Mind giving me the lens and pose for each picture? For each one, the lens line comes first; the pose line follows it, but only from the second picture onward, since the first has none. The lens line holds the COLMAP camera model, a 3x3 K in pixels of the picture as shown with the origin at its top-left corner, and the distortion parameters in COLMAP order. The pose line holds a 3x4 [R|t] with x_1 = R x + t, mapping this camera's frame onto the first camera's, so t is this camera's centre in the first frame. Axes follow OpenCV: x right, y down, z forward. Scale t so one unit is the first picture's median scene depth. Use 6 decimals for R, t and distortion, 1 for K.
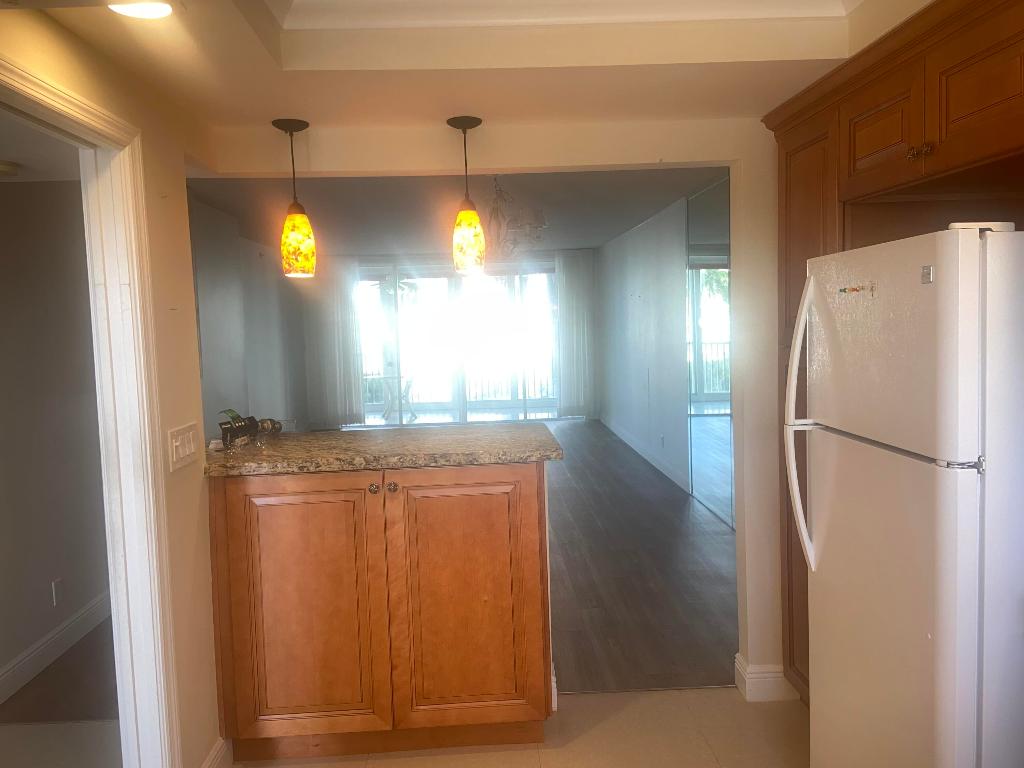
lens RADIAL K [[850.0, 0, 512.0], [0, 850.0, 384.0], [0, 0, 1]] dist [0.077423, -0.006920]
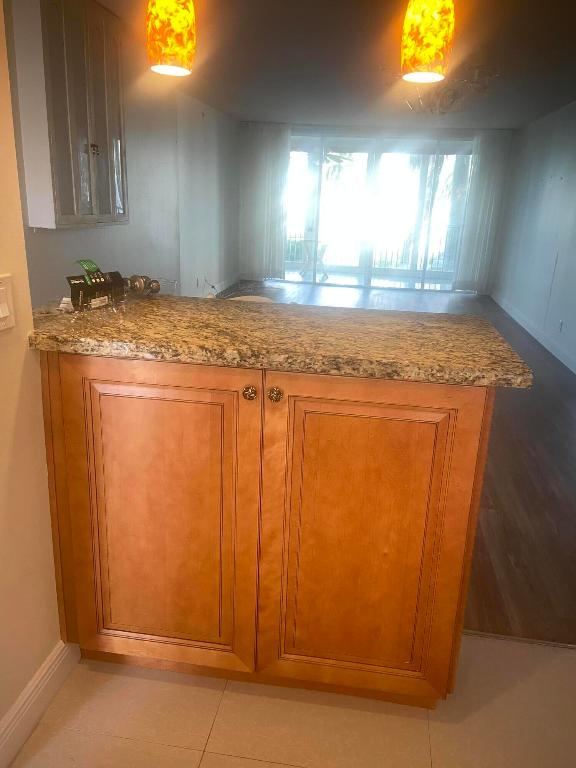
lens RADIAL K [[637.5, 0, 299.0], [0, 637.5, 379.7], [0, 0, 1]] dist [0.077423, -0.006920]
pose [[0.982494, 0.123472, -0.139498, -0.045755], [-0.093288, 0.974246, 0.205287, -0.003126], [0.161252, -0.188680, 0.968709, 0.473745]]
